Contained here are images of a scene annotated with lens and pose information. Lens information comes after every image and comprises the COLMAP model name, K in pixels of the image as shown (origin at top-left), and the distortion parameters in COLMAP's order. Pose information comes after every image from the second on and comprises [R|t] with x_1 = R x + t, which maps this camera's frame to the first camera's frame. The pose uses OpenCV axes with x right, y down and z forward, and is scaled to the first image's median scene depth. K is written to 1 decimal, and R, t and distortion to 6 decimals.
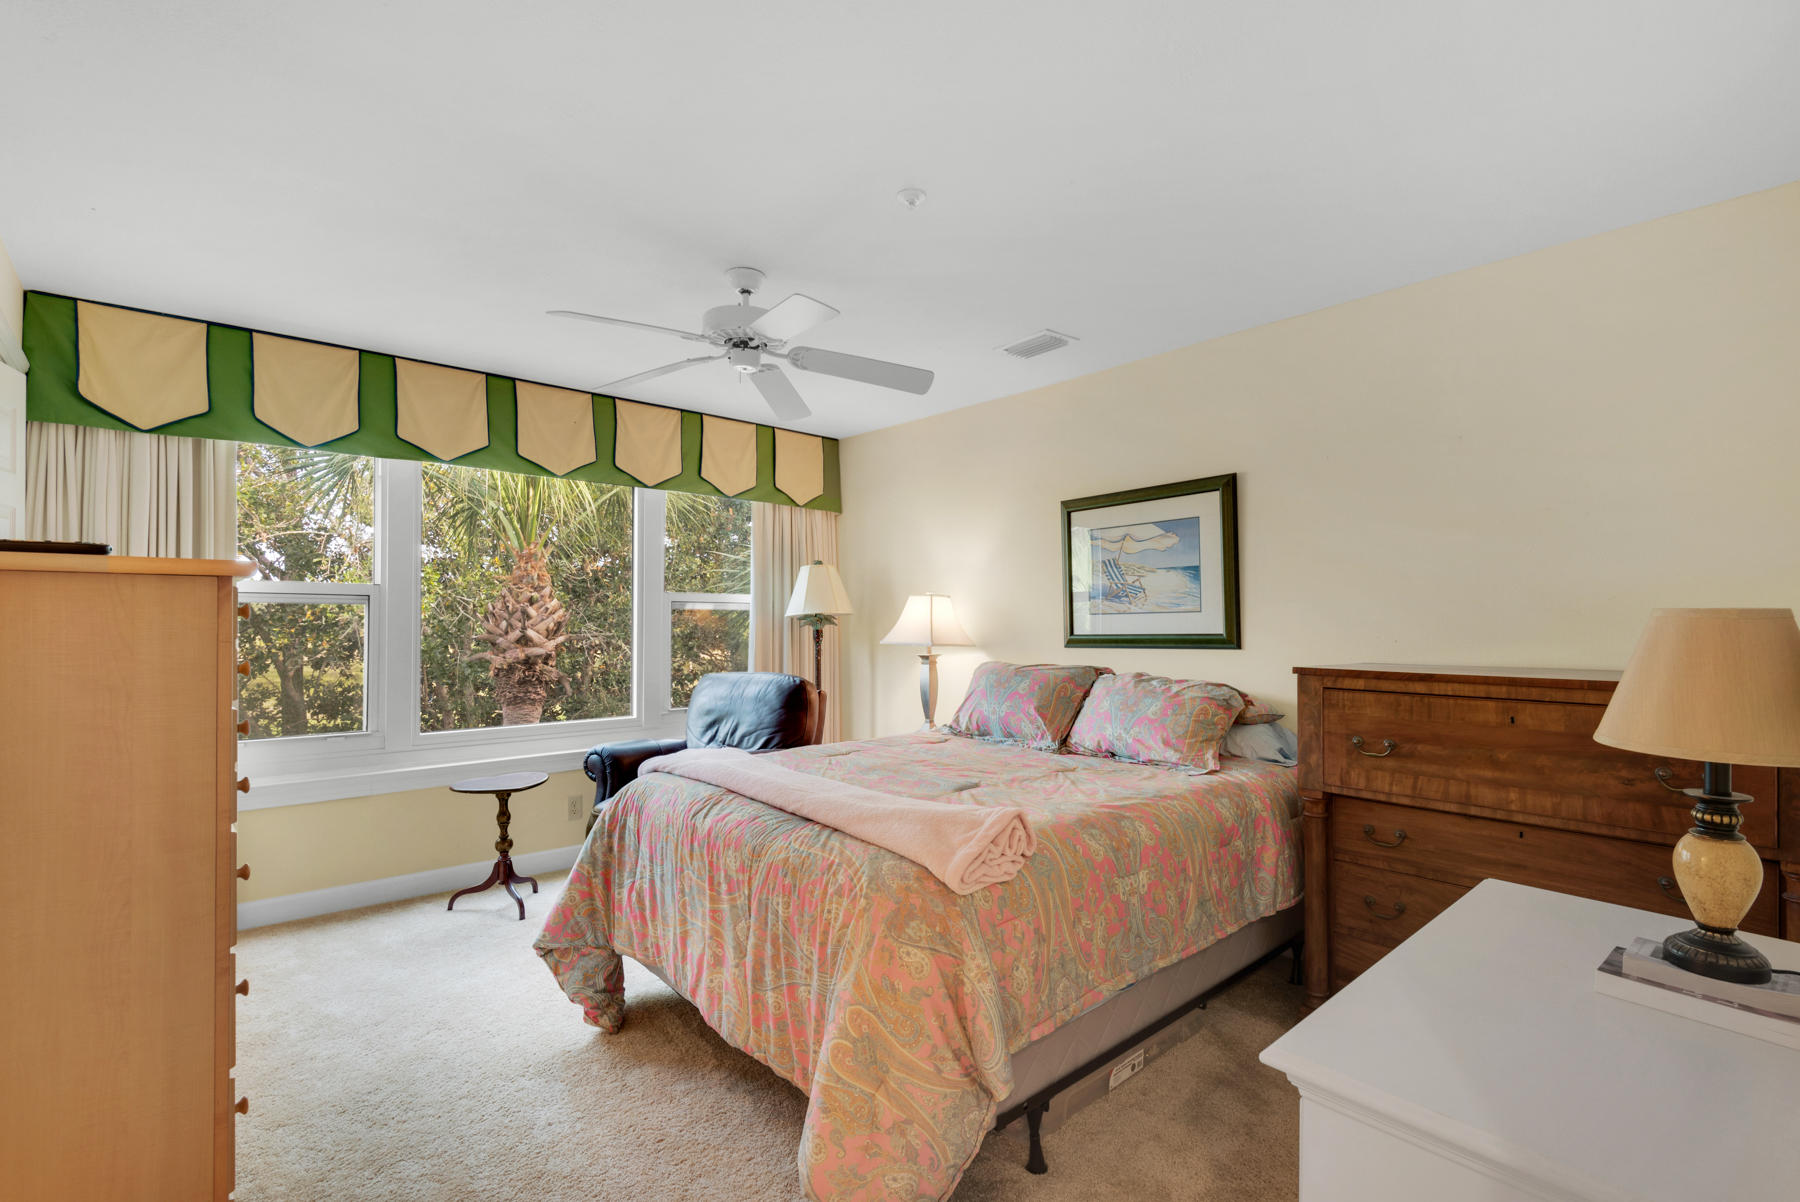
lens RADIAL K [[820.7, 0, 915.3], [0, 820.7, 612.6], [0, 0, 1]] dist [0.001501, 0.000071]
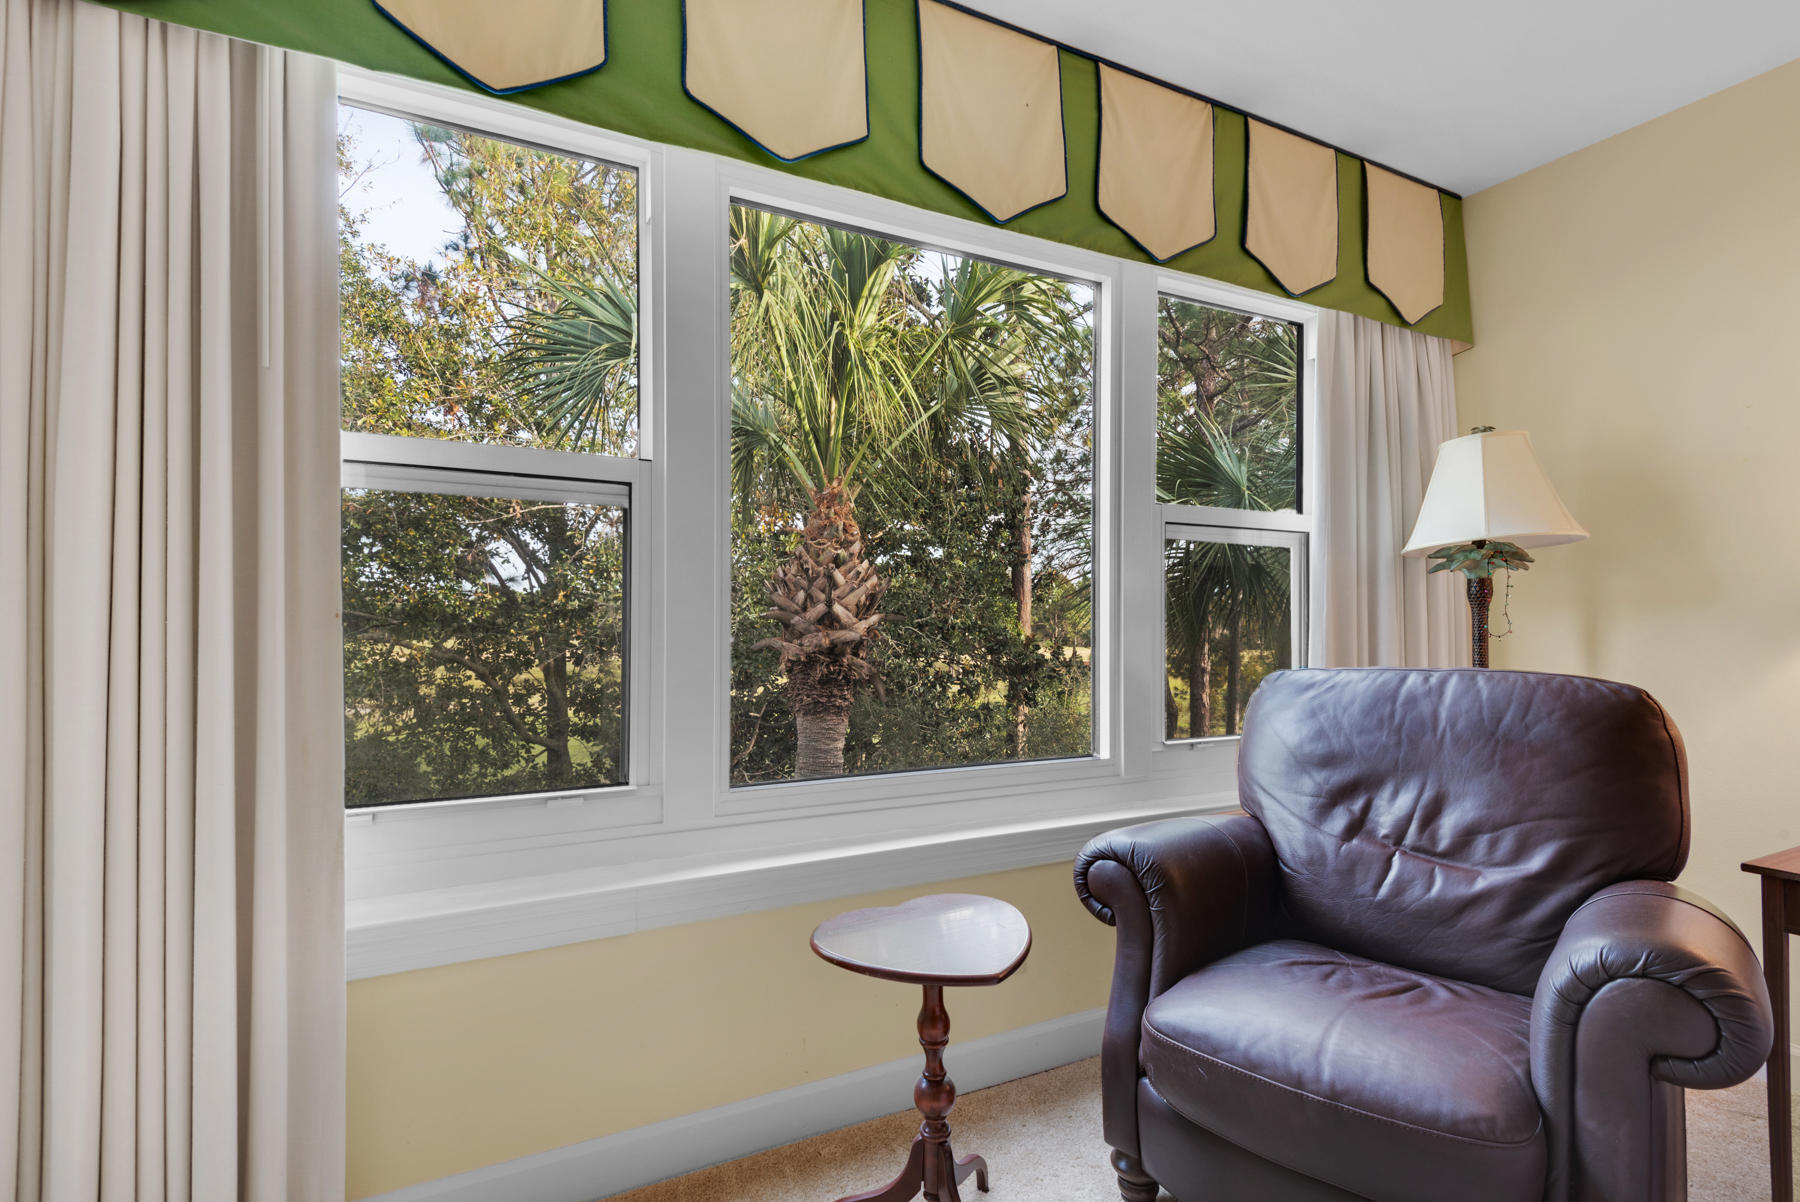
lens RADIAL K [[845.7, 0, 894.4], [0, 845.7, 607.9], [0, 0, 1]] dist [0.043079, -0.019696]
pose [[0.961474, -0.008166, -0.274774, -0.232342], [0.006073, 0.999946, -0.008468, 0.030304], [0.274829, 0.006473, 0.961471, 0.344033]]
